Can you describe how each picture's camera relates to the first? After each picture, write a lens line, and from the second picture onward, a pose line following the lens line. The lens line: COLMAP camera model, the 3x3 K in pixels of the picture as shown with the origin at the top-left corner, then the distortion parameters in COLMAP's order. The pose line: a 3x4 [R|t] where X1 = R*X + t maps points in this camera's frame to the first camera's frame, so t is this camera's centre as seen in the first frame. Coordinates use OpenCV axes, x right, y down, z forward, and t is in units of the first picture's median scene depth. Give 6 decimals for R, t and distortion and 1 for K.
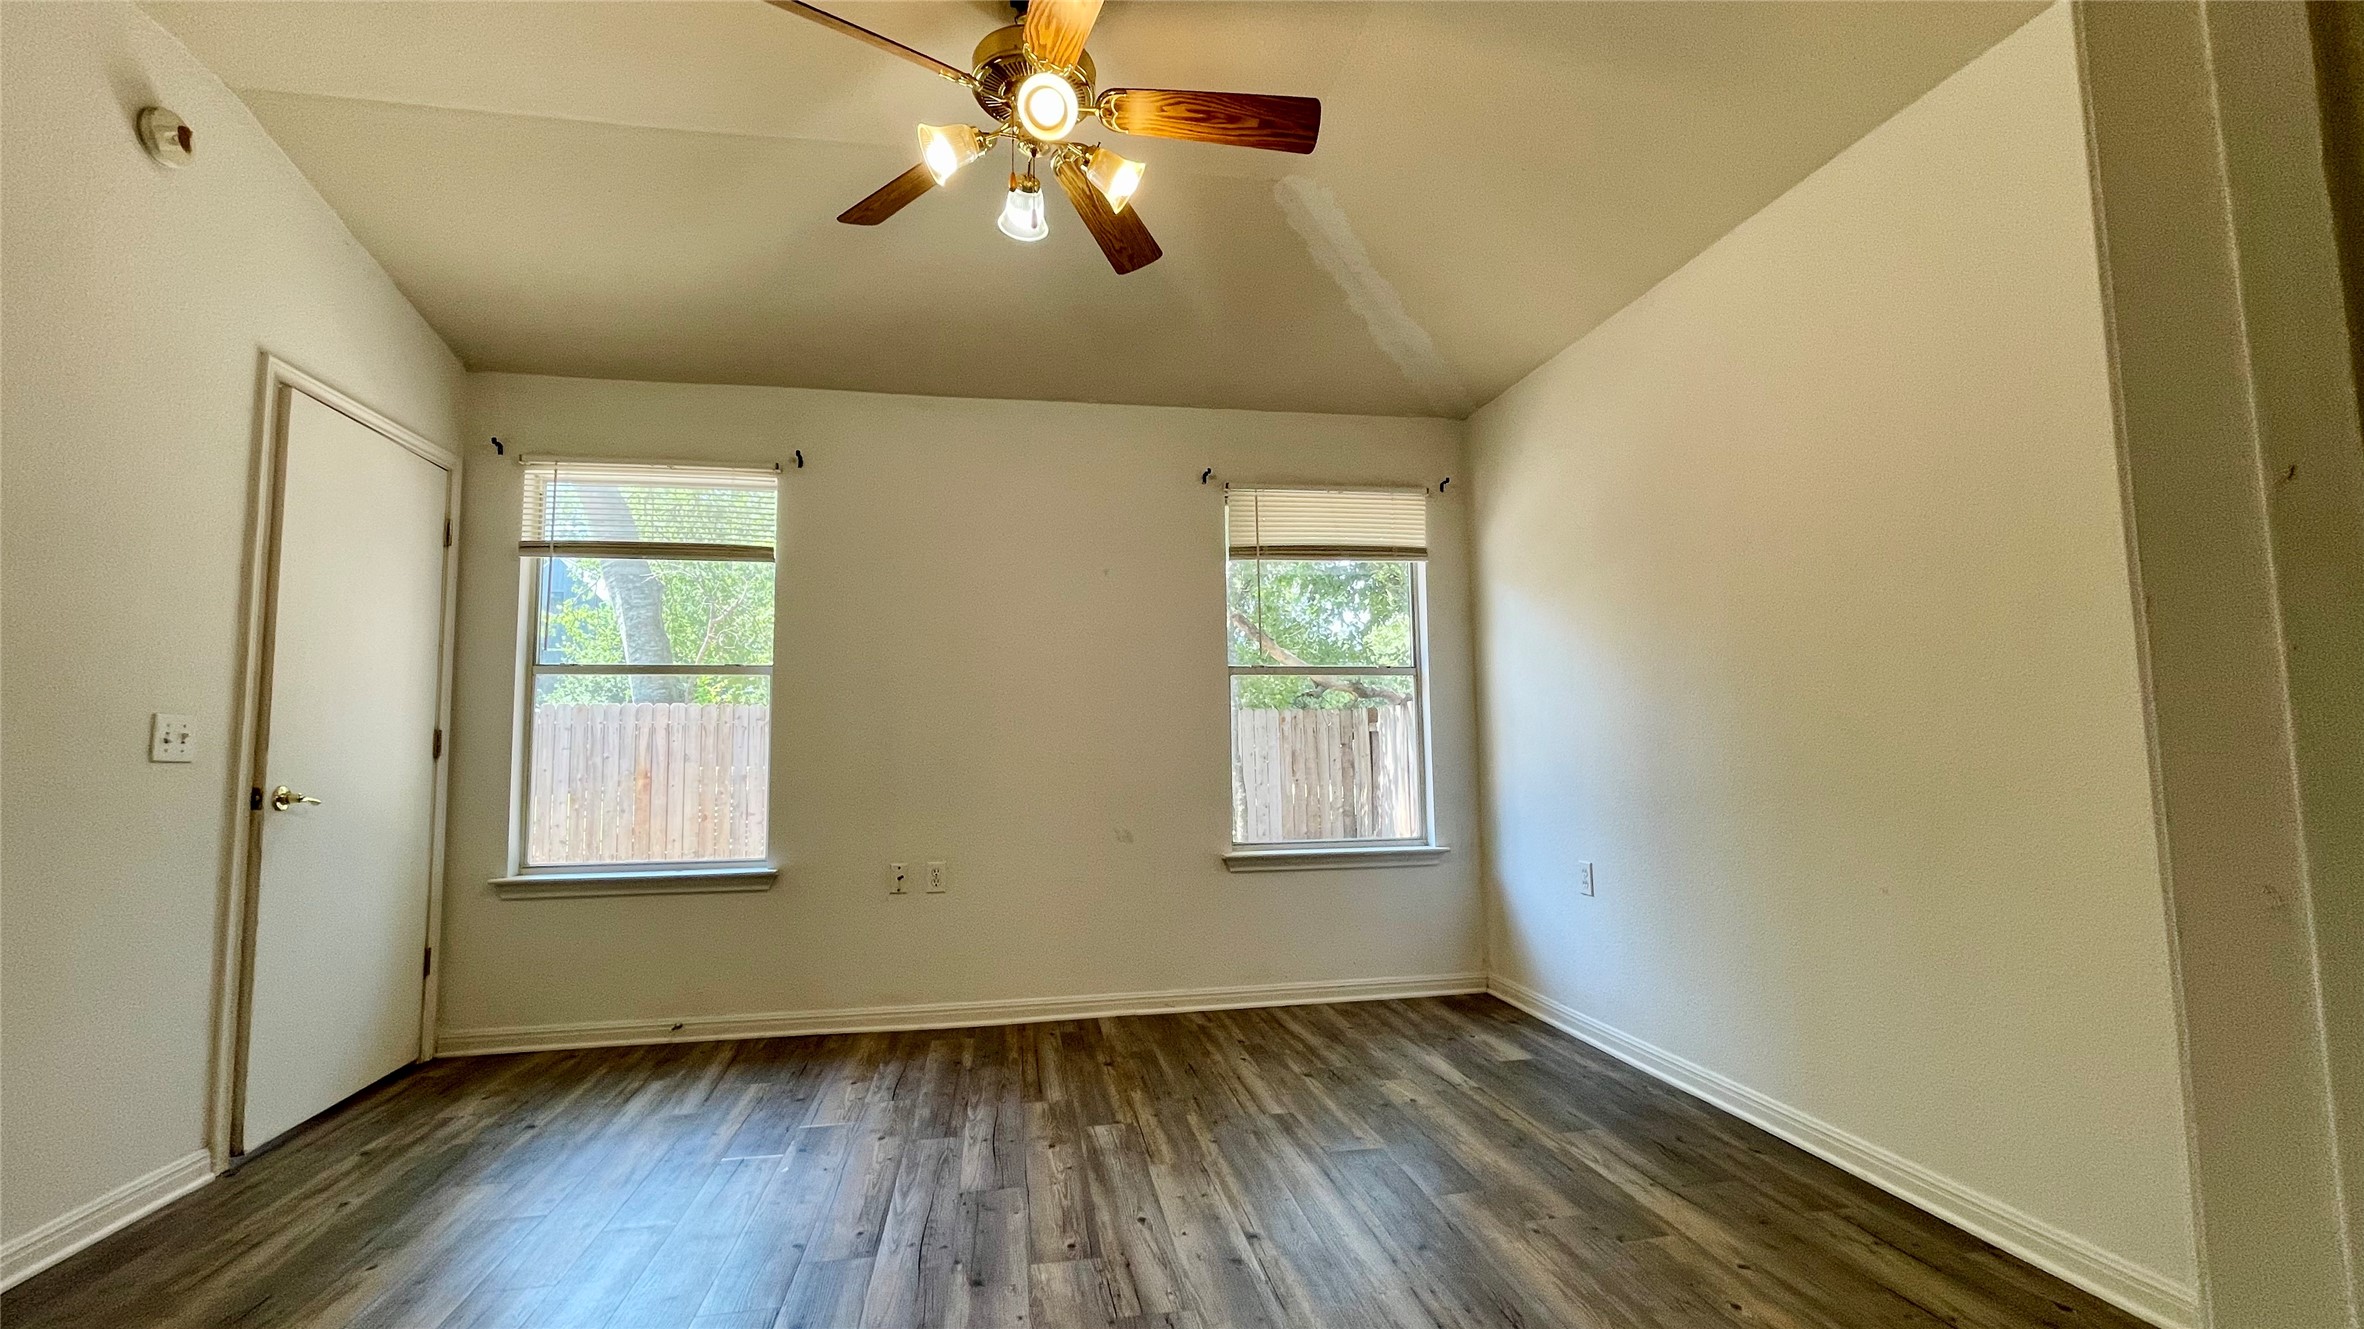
lens RADIAL K [[965.7, 0, 1182.0], [0, 965.7, 664.5], [0, 0, 1]] dist [0.000237, 0.000156]
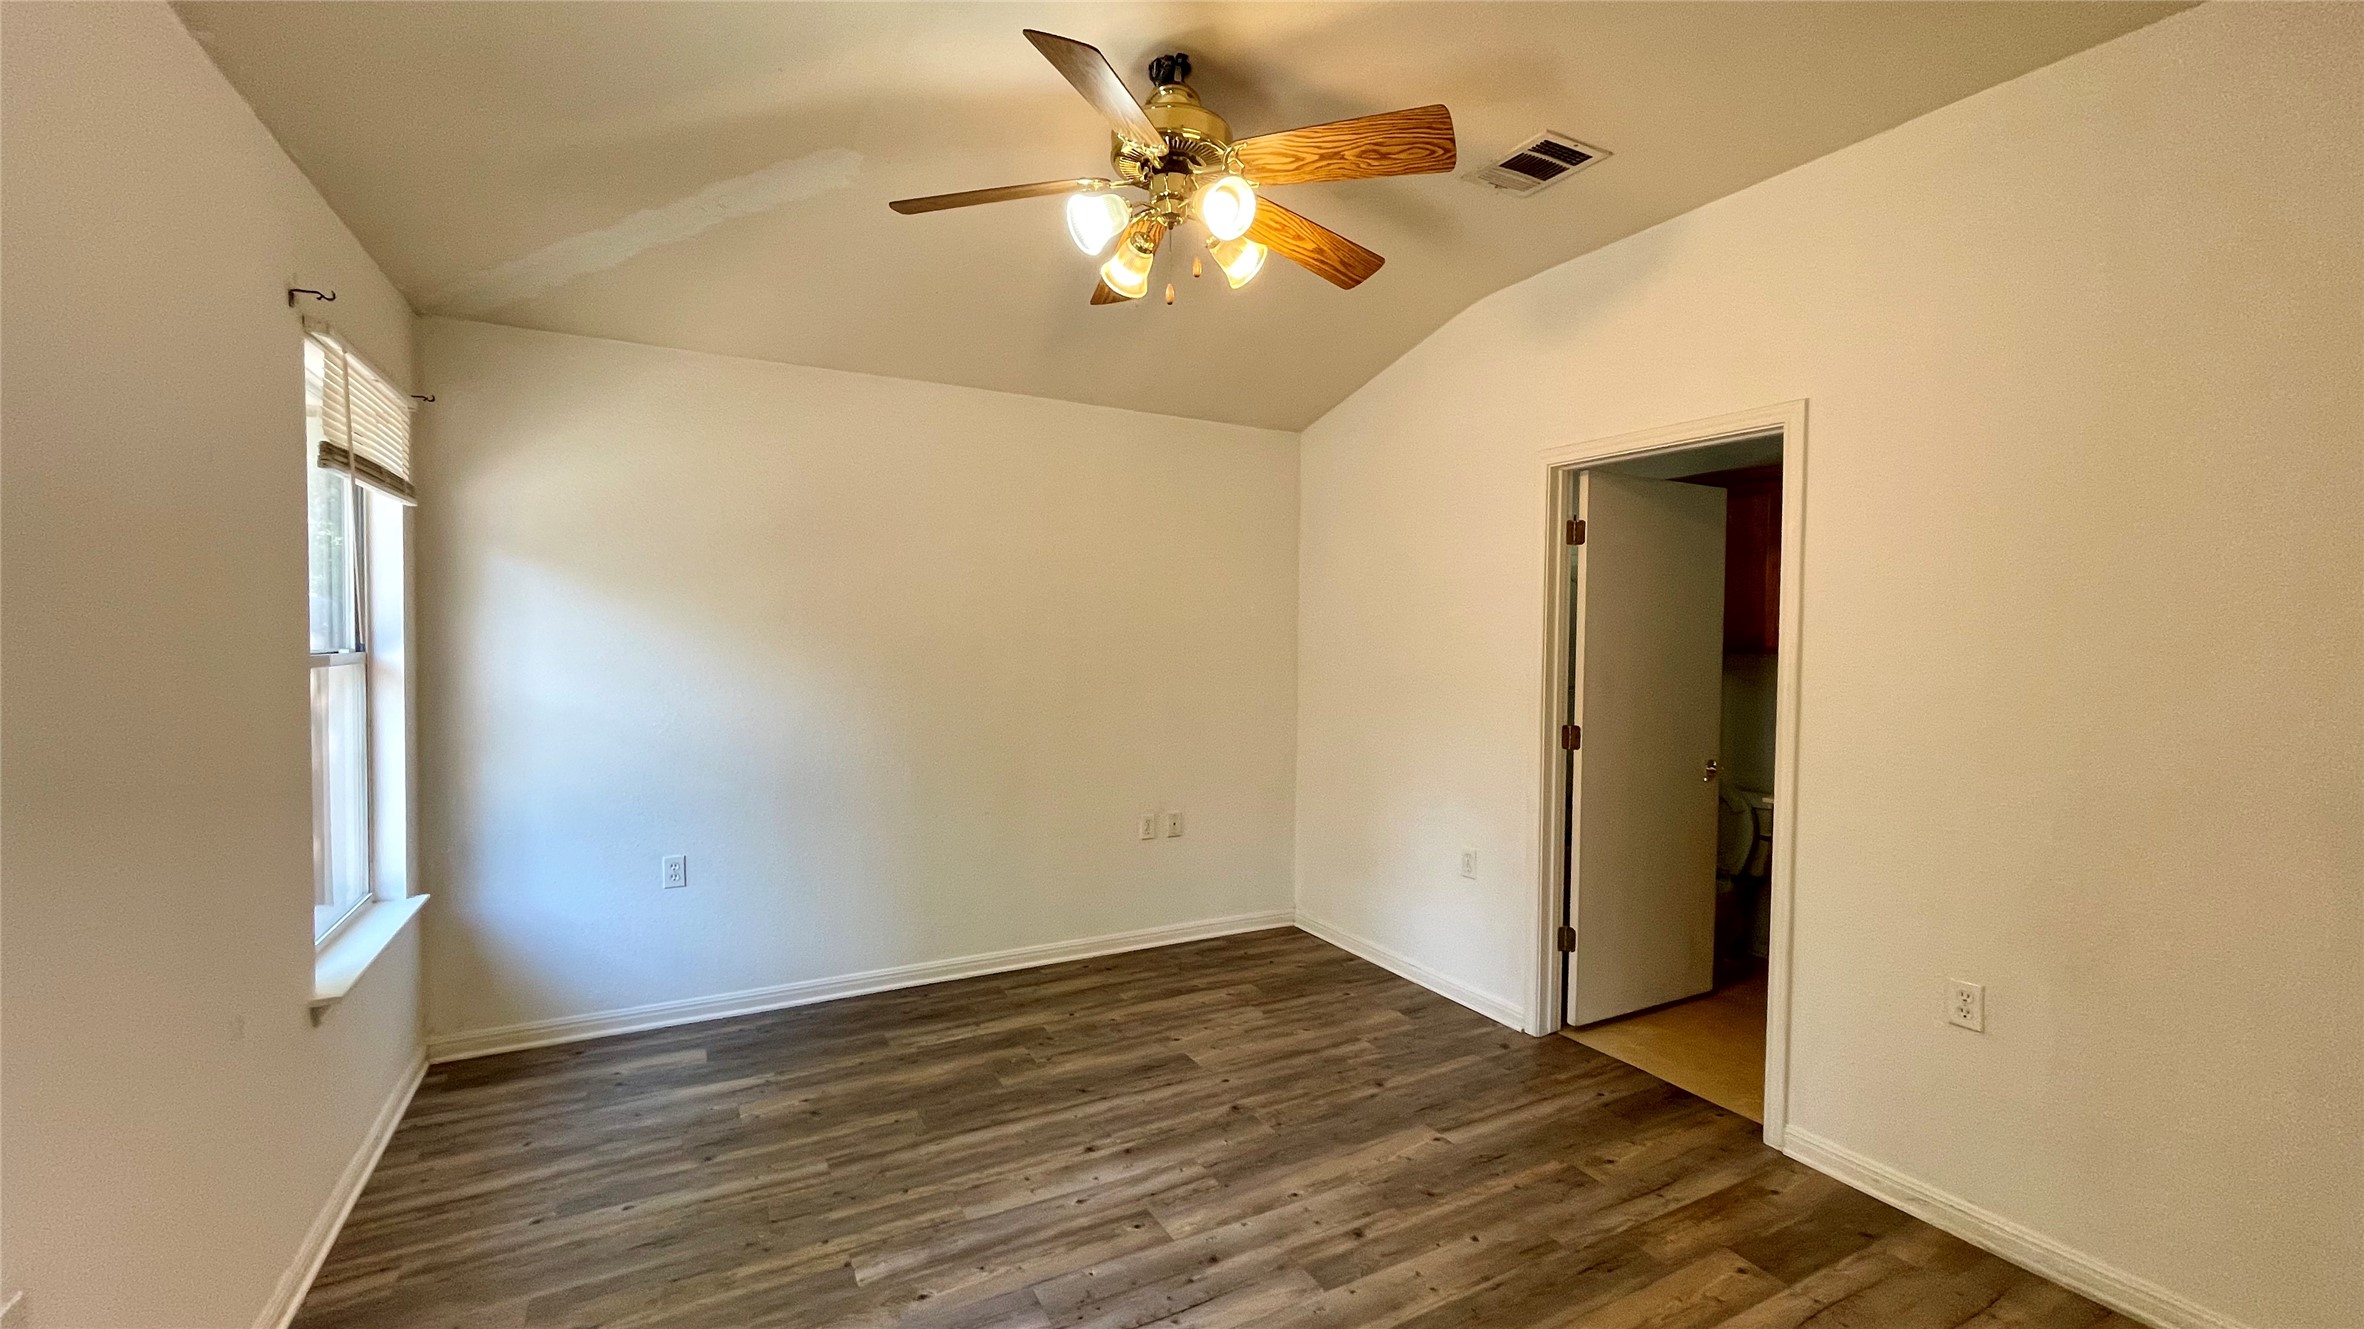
lens RADIAL K [[953.7, 0, 1171.8], [0, 953.7, 675.3], [0, 0, 1]] dist [-0.000084, 0.000109]
pose [[-0.292633, -0.025293, 0.955890, -1.000787], [-0.084531, 0.996421, 0.000488, -0.051791], [-0.952481, -0.080659, -0.293724, 1.120680]]
